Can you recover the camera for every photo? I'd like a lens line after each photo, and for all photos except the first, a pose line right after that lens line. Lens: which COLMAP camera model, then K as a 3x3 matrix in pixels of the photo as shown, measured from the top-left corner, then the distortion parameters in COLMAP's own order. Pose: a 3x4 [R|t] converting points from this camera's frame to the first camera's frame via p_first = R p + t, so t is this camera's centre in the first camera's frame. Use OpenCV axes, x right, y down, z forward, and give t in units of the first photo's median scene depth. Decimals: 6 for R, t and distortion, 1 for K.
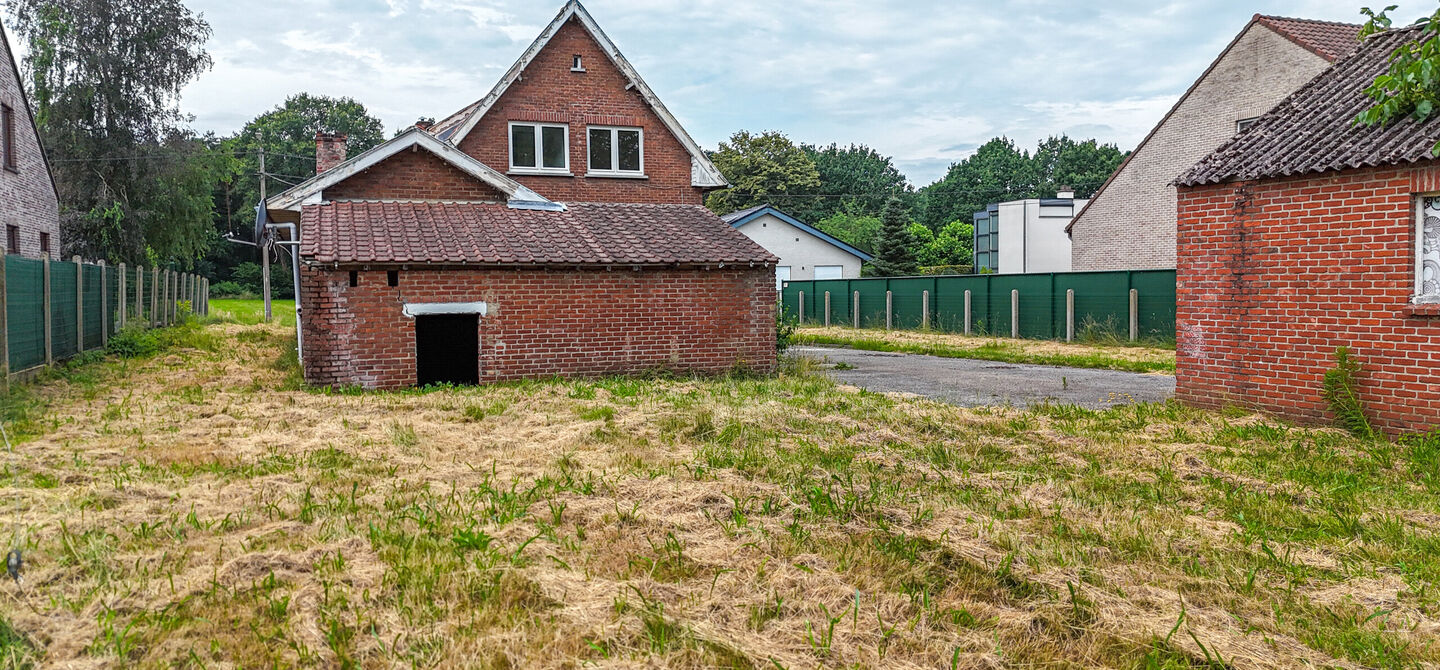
lens RADIAL K [[1119.6, 0, 737.5], [0, 1119.6, 330.5], [0, 0, 1]] dist [0.072280, -0.080671]
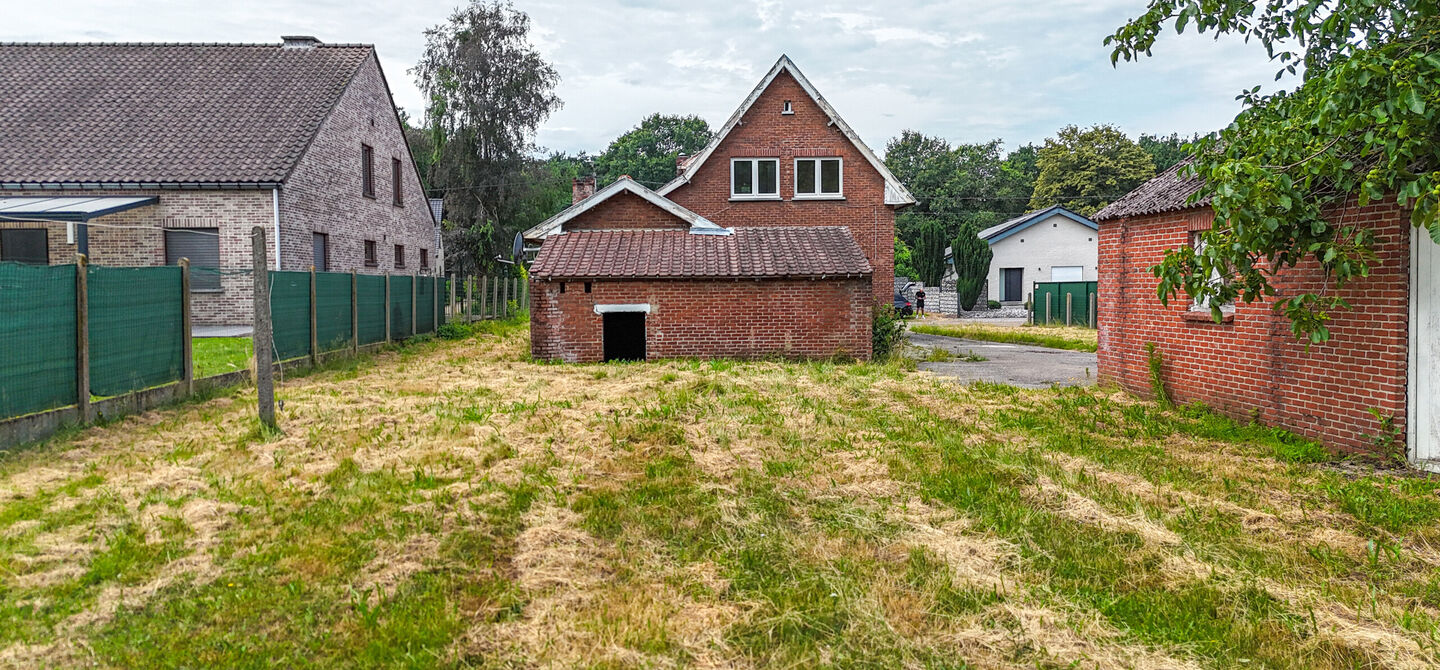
lens RADIAL K [[1103.6, 0, 691.4], [0, 1103.6, 325.8], [0, 0, 1]] dist [0.088830, -0.076387]
pose [[0.940887, 0.013340, -0.338458, 0.170337], [-0.013872, 0.999903, 0.000848, 0.000271], [0.338436, 0.003897, 0.940981, -0.167332]]
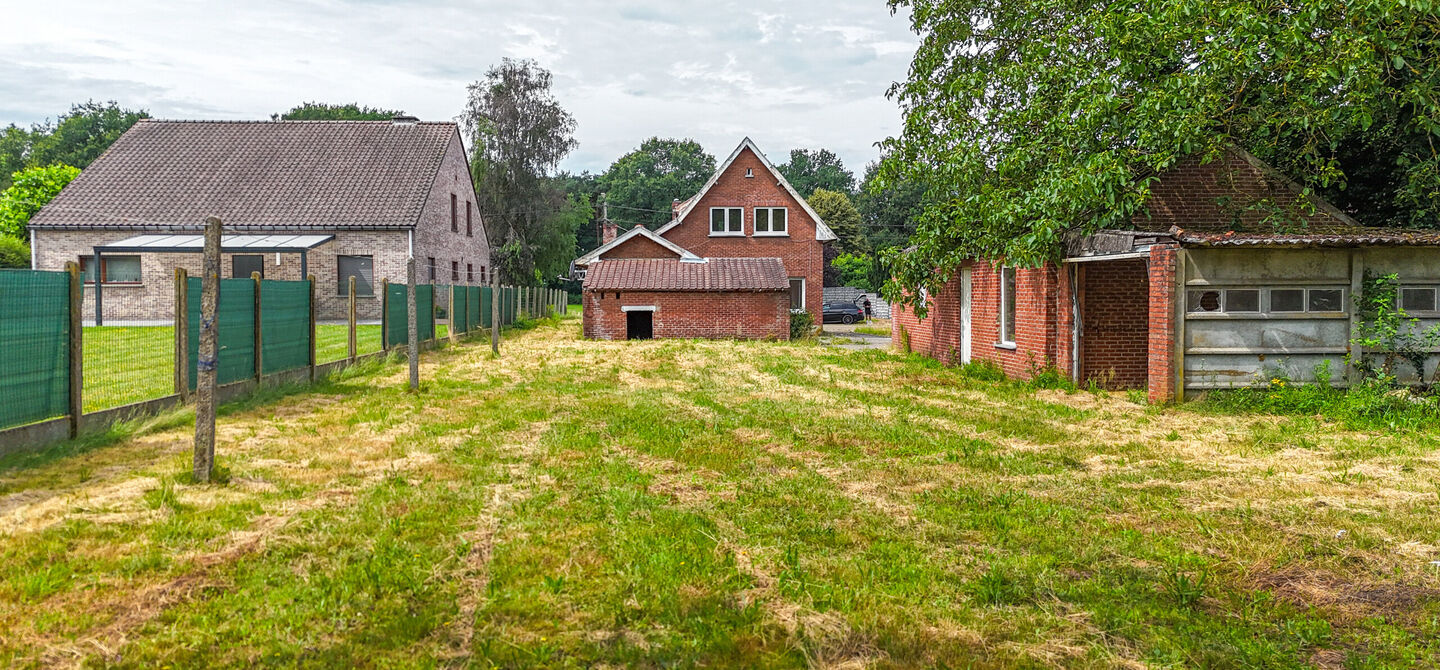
lens RADIAL K [[1117.4, 0, 720.0], [0, 1117.4, 335.0], [0, 0, 1]] dist [0.000506, 0.002371]
pose [[0.949276, 0.019011, -0.313870, 0.369898], [-0.020473, 0.999789, -0.001363, 0.021090], [0.313778, 0.007720, 0.949465, -0.680563]]
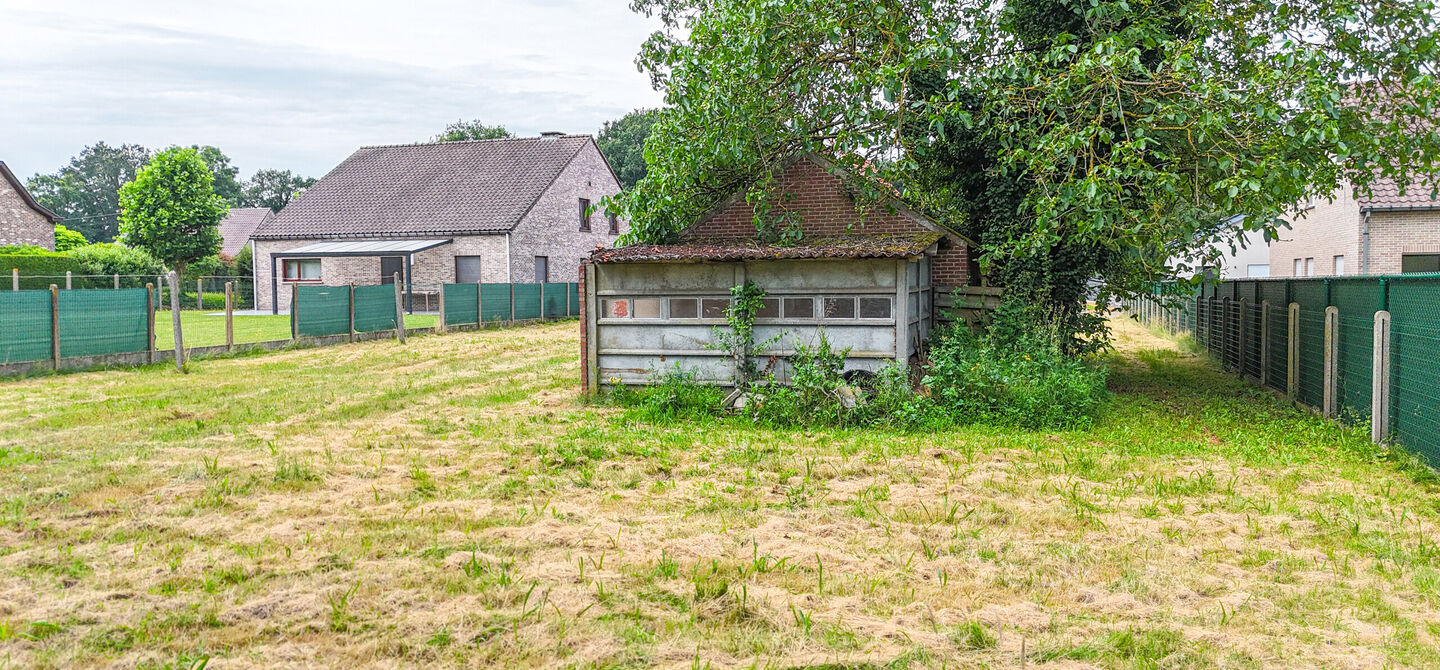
lens RADIAL K [[1117.4, 0, 720.0], [0, 1117.4, 335.0], [0, 0, 1]] dist [0.000506, 0.002371]
pose [[0.778640, 0.034104, -0.626544, 0.884208], [-0.025843, 0.999418, 0.022283, -0.002645], [0.626939, -0.001159, 0.779068, -0.541799]]
